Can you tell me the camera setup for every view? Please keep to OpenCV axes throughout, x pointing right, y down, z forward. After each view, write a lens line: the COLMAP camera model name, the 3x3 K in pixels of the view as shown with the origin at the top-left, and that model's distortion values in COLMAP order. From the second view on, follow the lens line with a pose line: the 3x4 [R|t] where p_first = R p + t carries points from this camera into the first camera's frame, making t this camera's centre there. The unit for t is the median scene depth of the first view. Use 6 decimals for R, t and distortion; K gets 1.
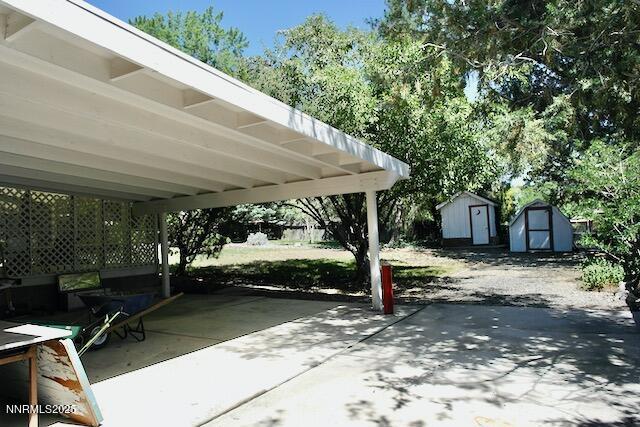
lens RADIAL K [[449.2, 0, 320.0], [0, 449.2, 213.5], [0, 0, 1]] dist [-0.005016, 0.004135]
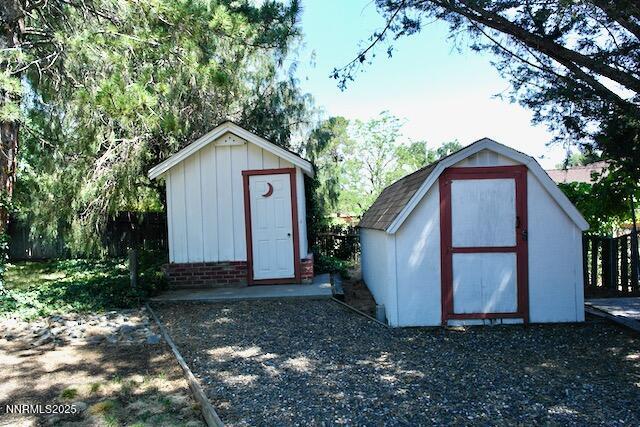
lens RADIAL K [[449.2, 0, 320.0], [0, 449.2, 213.5], [0, 0, 1]] dist [-0.005016, 0.004135]
pose [[0.869868, 0.010457, 0.493173, 0.255470], [-0.018718, 0.999755, 0.011817, 0.012758], [-0.492929, -0.019510, 0.869851, 0.804311]]
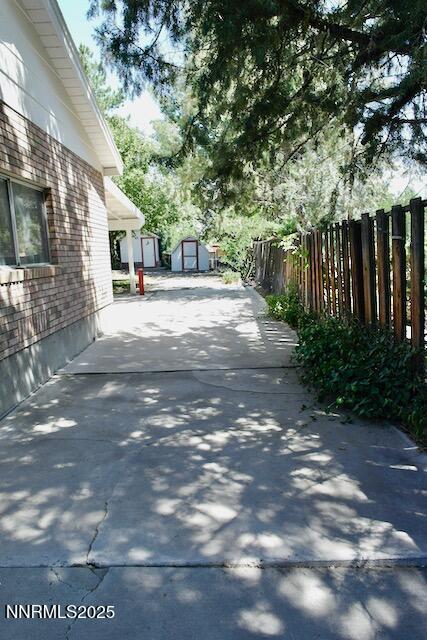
lens RADIAL K [[449.2, 0, 213.5], [0, 449.2, 320.0], [0, 0, 1]] dist [-0.005016, 0.004135]
pose [[0.849979, -0.064843, 0.522810, -0.237548], [-0.024165, 0.986553, 0.161648, 0.003464], [-0.526262, -0.150031, 0.836982, -0.317404]]
